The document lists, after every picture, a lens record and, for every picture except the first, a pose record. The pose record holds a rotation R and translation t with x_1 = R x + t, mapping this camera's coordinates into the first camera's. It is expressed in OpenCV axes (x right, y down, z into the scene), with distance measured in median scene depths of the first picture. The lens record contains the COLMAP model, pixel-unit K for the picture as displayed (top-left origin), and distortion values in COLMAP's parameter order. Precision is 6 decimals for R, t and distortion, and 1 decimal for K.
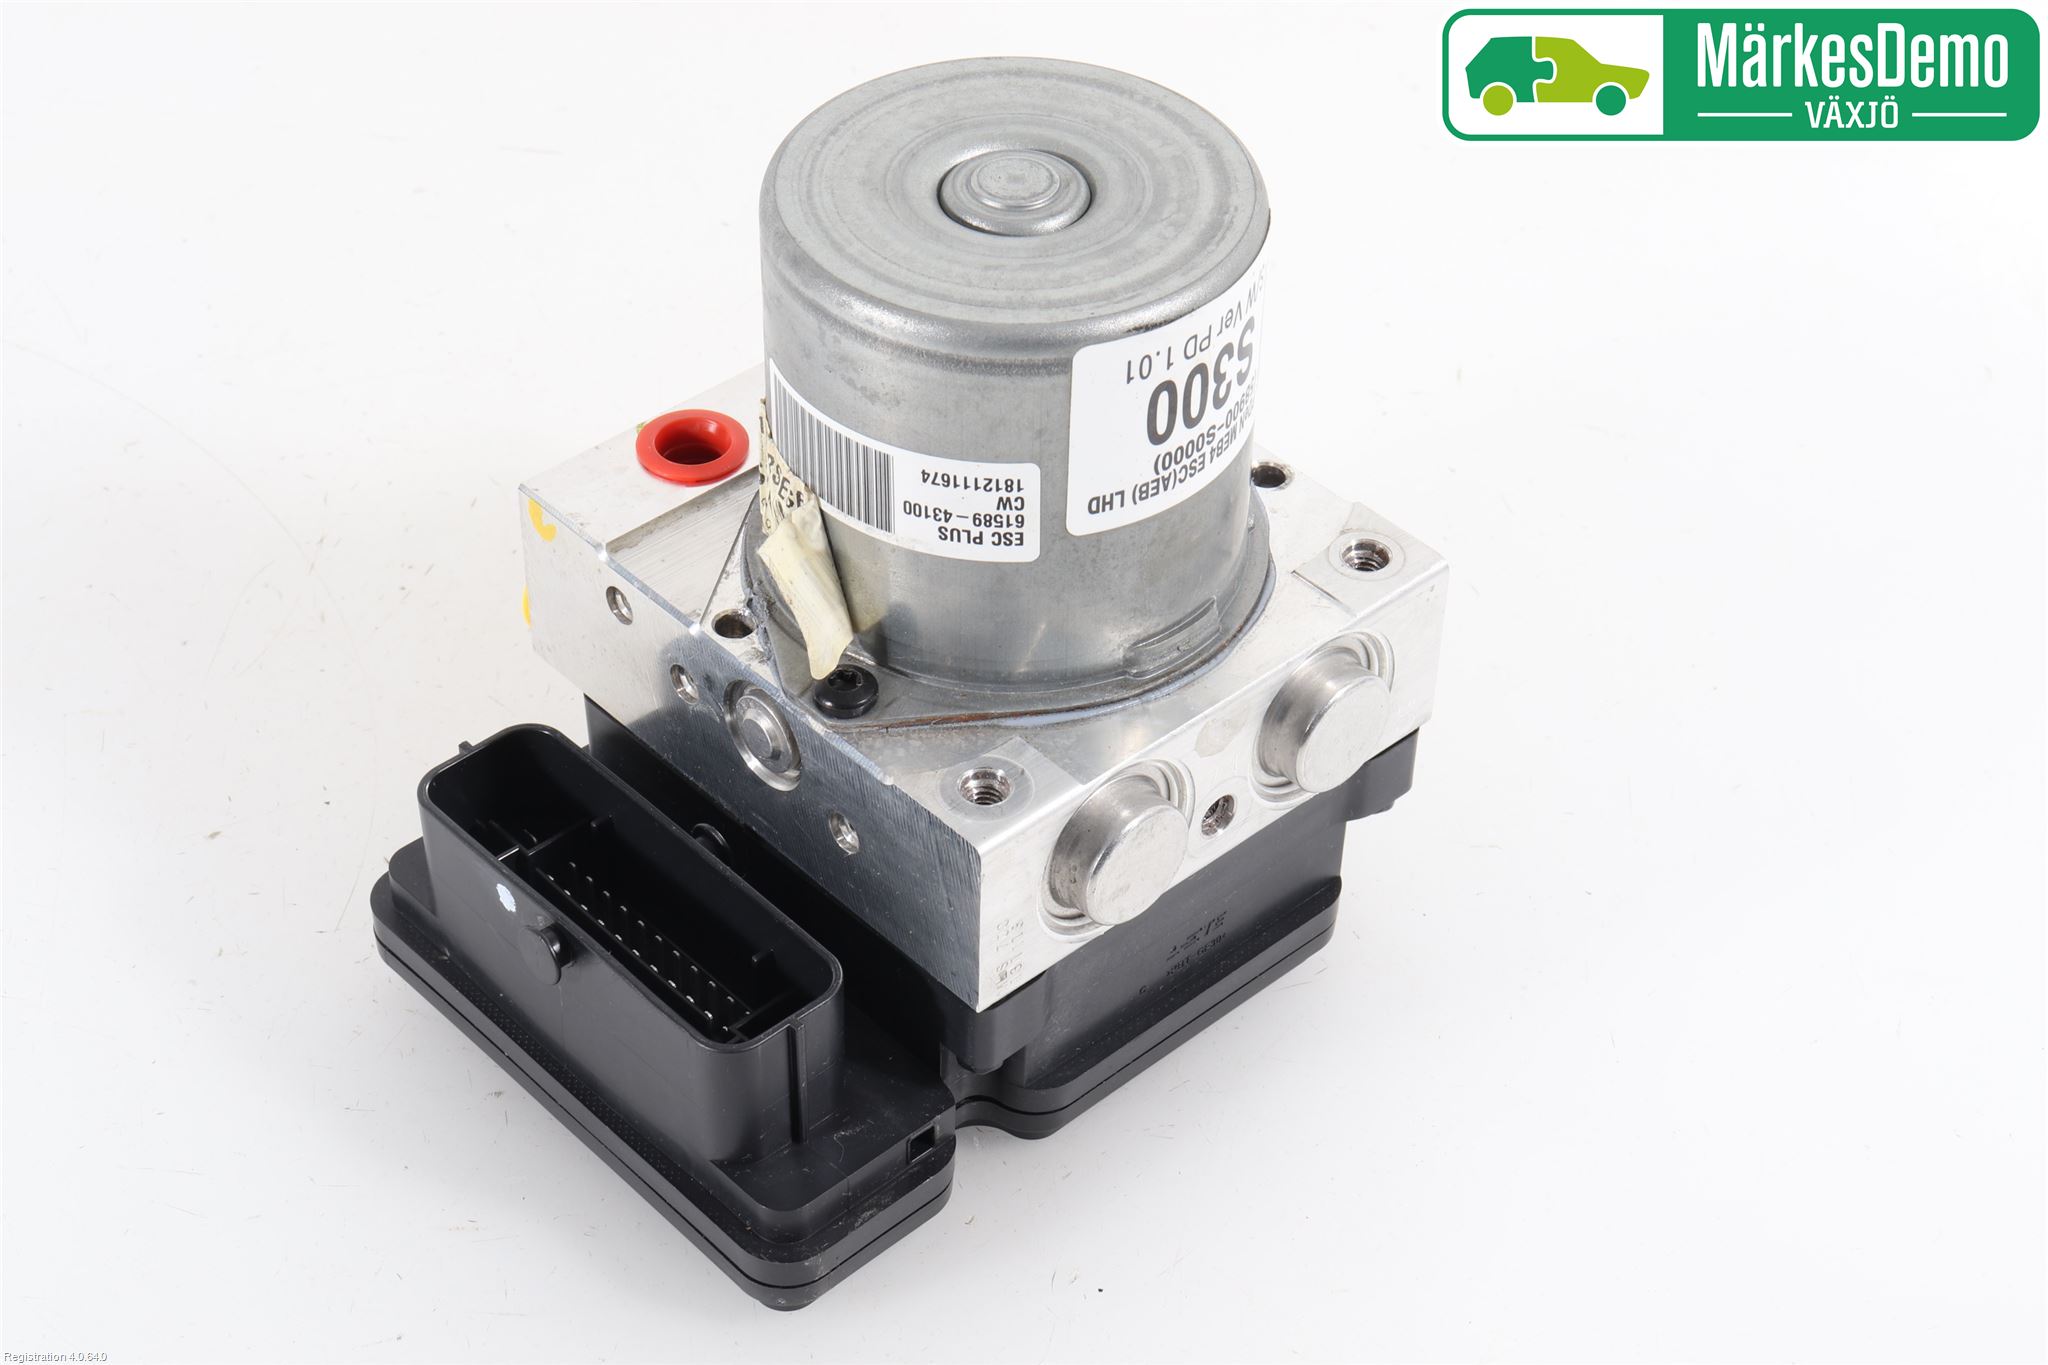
lens RADIAL K [[3732.8, 0, 1024.0], [0, 3732.8, 682.5], [0, 0, 1]] dist [-0.003916, 0.001142]
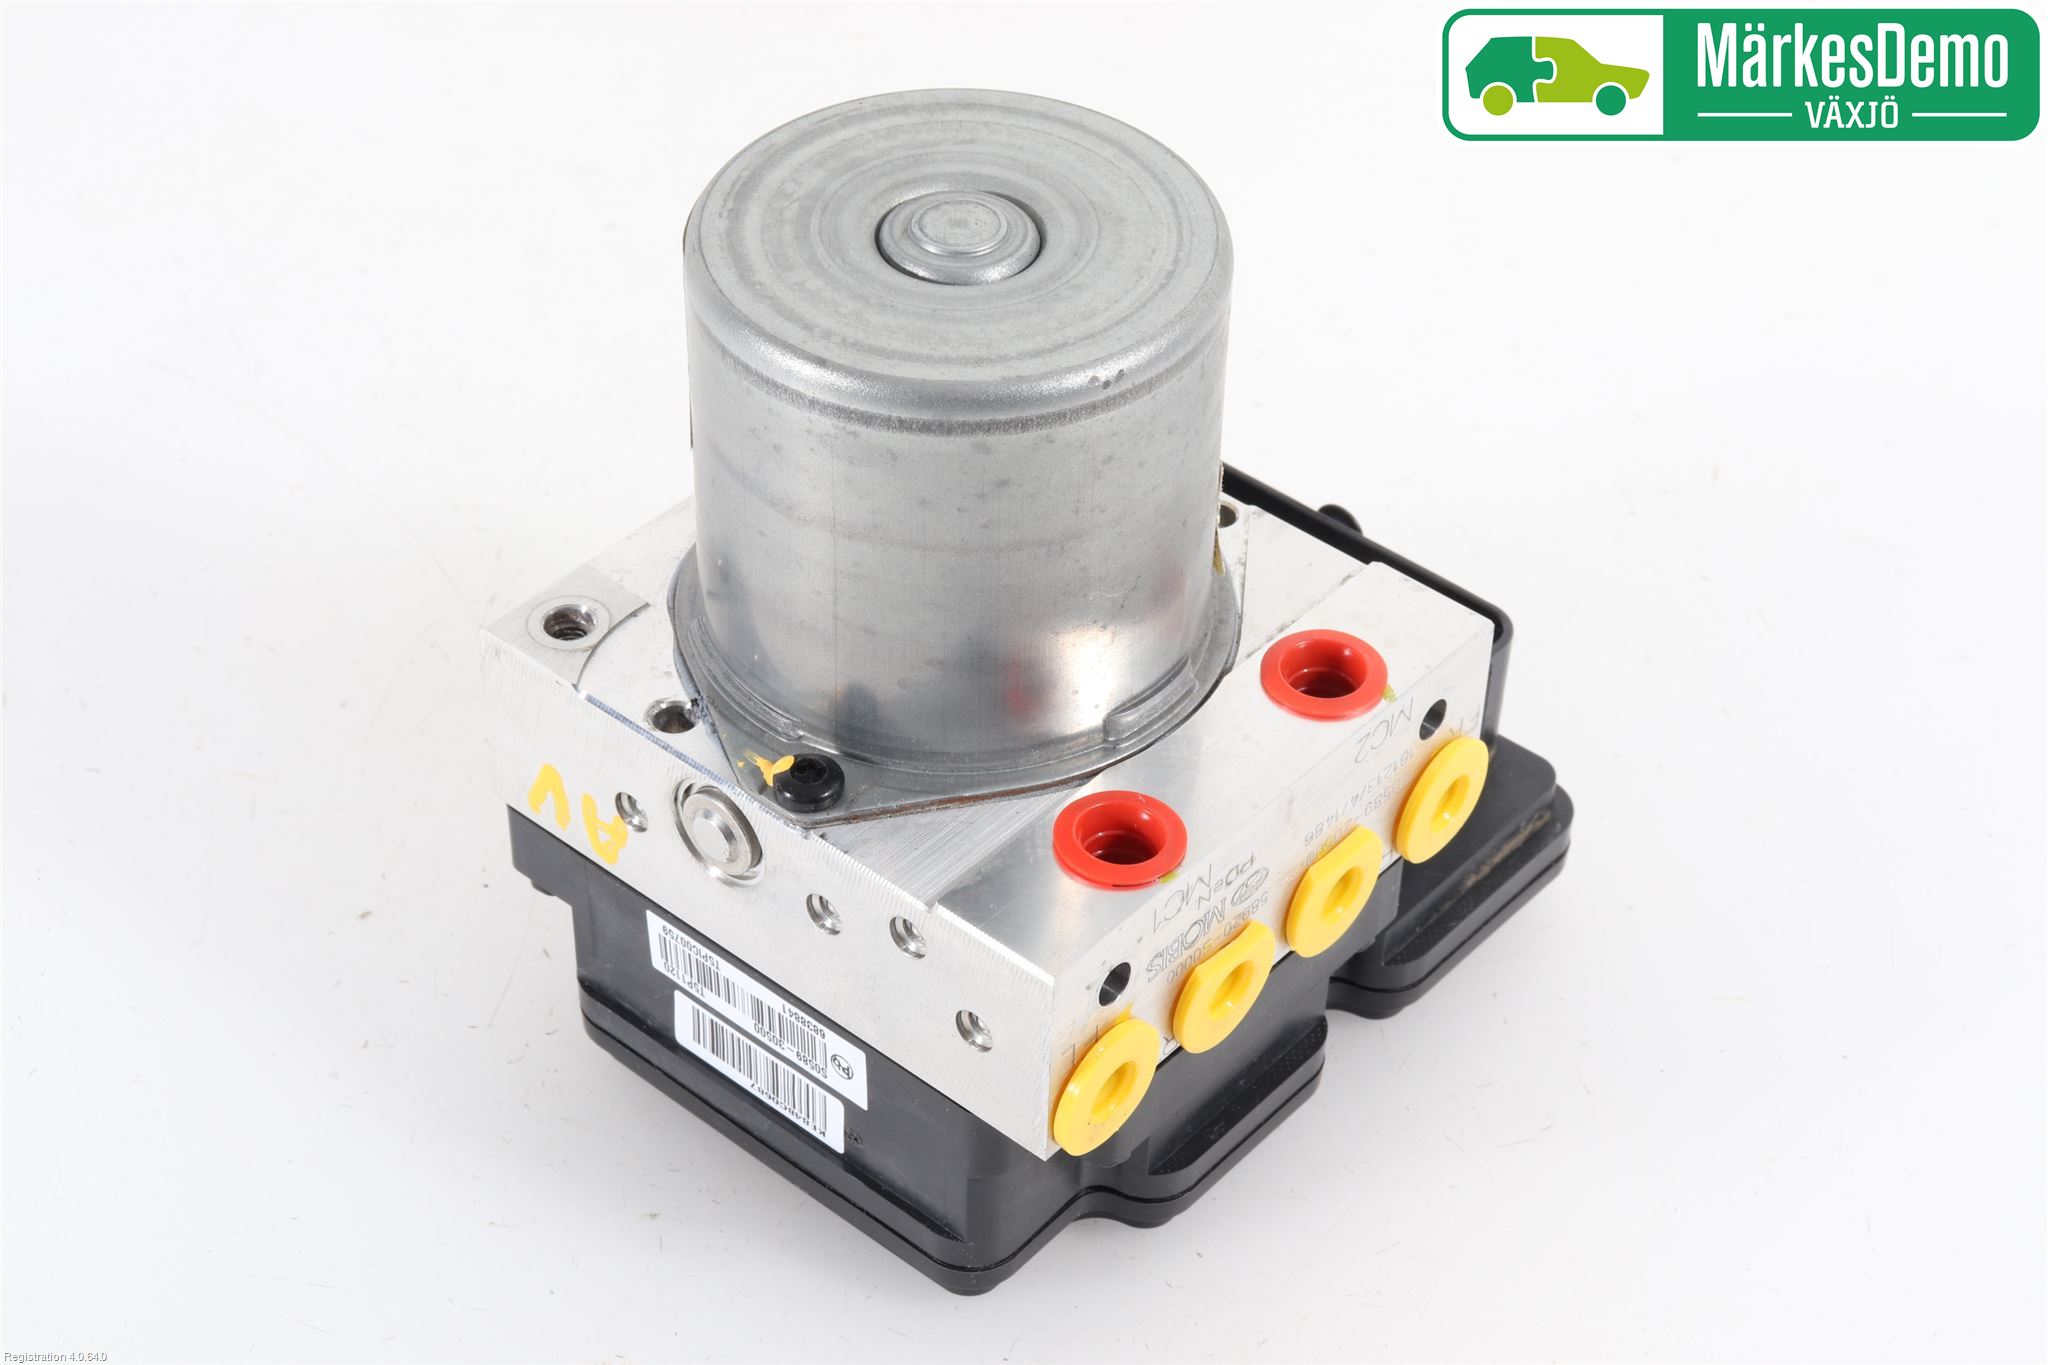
lens RADIAL K [[3752.0, 0, 1024.0], [0, 3752.0, 682.5], [0, 0, 1]] dist [0.011497, 0.007115]
pose [[-0.992949, 0.043640, -0.110217, 0.089444], [-0.102562, 0.149946, 0.983360, -1.035836], [0.059440, 0.987731, -0.144413, 1.246912]]
